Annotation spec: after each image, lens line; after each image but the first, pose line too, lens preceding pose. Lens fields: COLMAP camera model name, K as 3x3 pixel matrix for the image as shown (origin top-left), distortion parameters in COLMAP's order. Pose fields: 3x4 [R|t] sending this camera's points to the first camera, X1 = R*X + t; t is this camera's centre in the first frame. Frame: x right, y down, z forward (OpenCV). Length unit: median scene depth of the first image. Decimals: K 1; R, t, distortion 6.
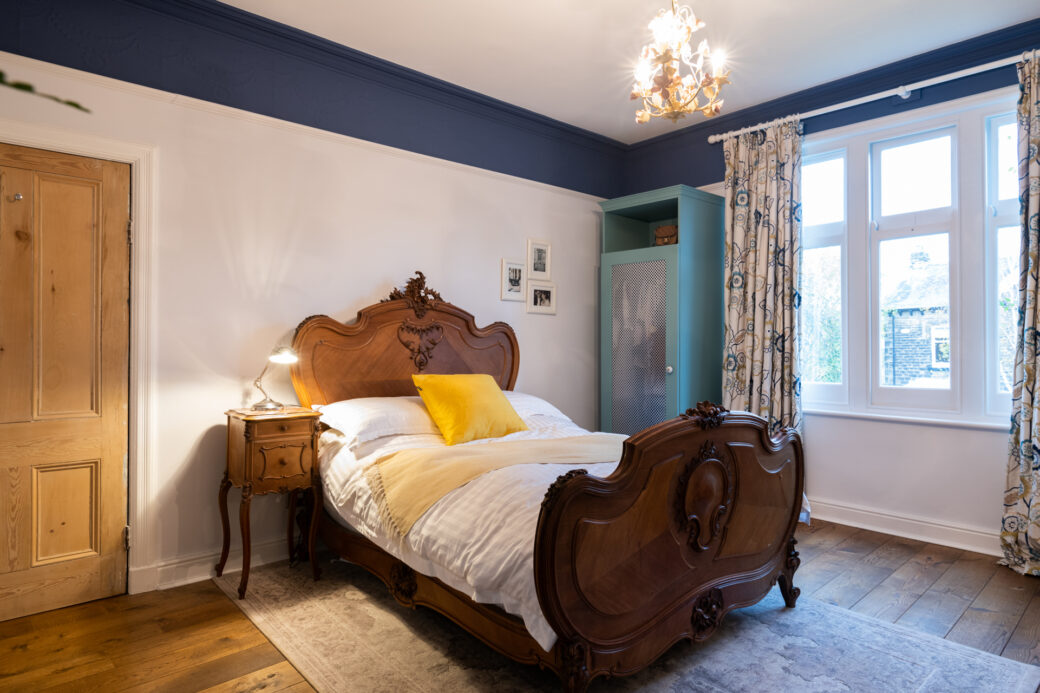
lens RADIAL K [[589.2, 0, 520.0], [0, 589.2, 346.5], [0, 0, 1]] dist [0.000744, 0.000217]
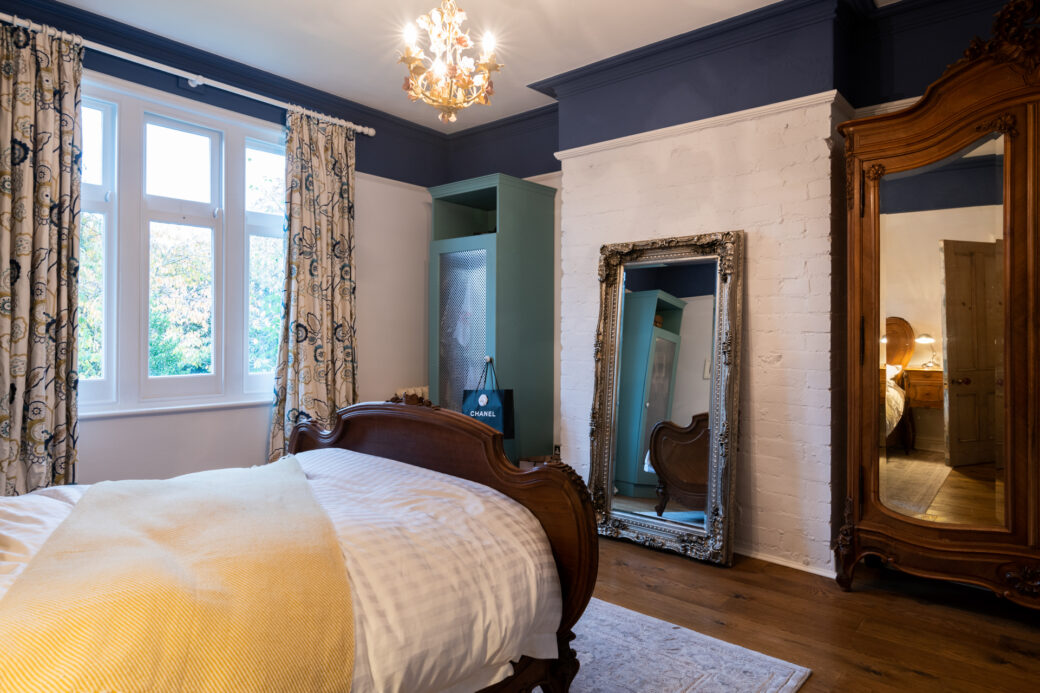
lens RADIAL K [[633.7, 0, 521.4], [0, 633.7, 331.9], [0, 0, 1]] dist [-0.002792, -0.000175]
pose [[-0.129510, 0.004519, 0.991568, -0.486484], [-0.005072, 0.999974, -0.005220, -0.002380], [-0.991565, -0.005705, -0.129484, 0.590903]]
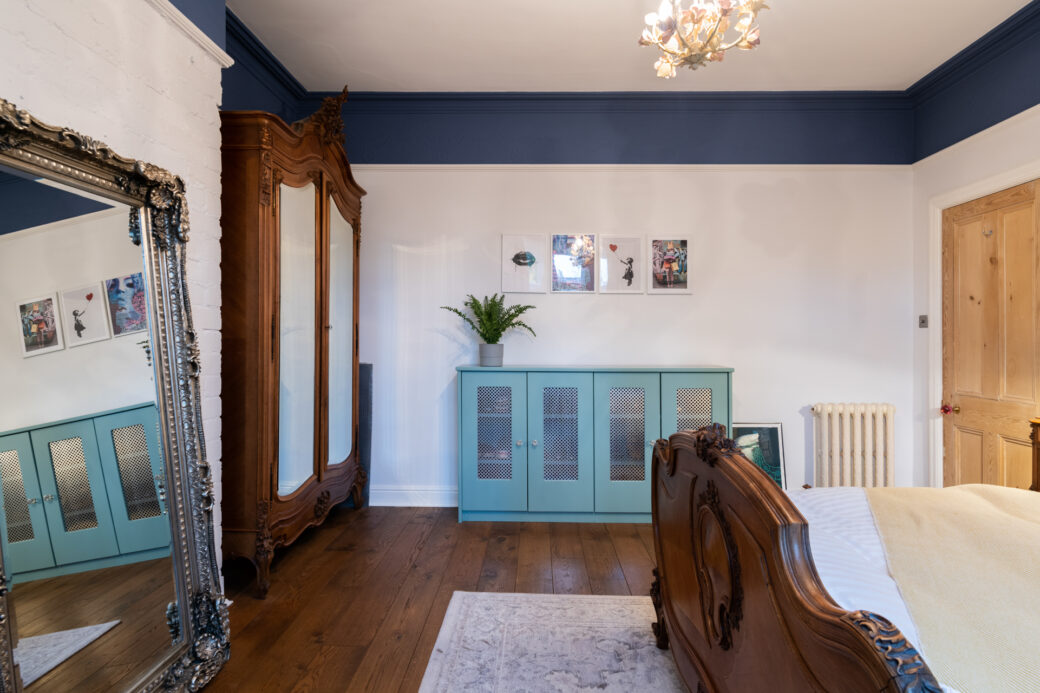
lens RADIAL K [[579.6, 0, 520.0], [0, 579.6, 346.5], [0, 0, 1]] dist [0.000362, 0.000097]
pose [[-0.691025, 0.006932, -0.722798, 0.606339], [-0.006567, 0.999853, 0.015867, -0.004159], [0.722801, 0.015711, -0.690877, 0.806558]]
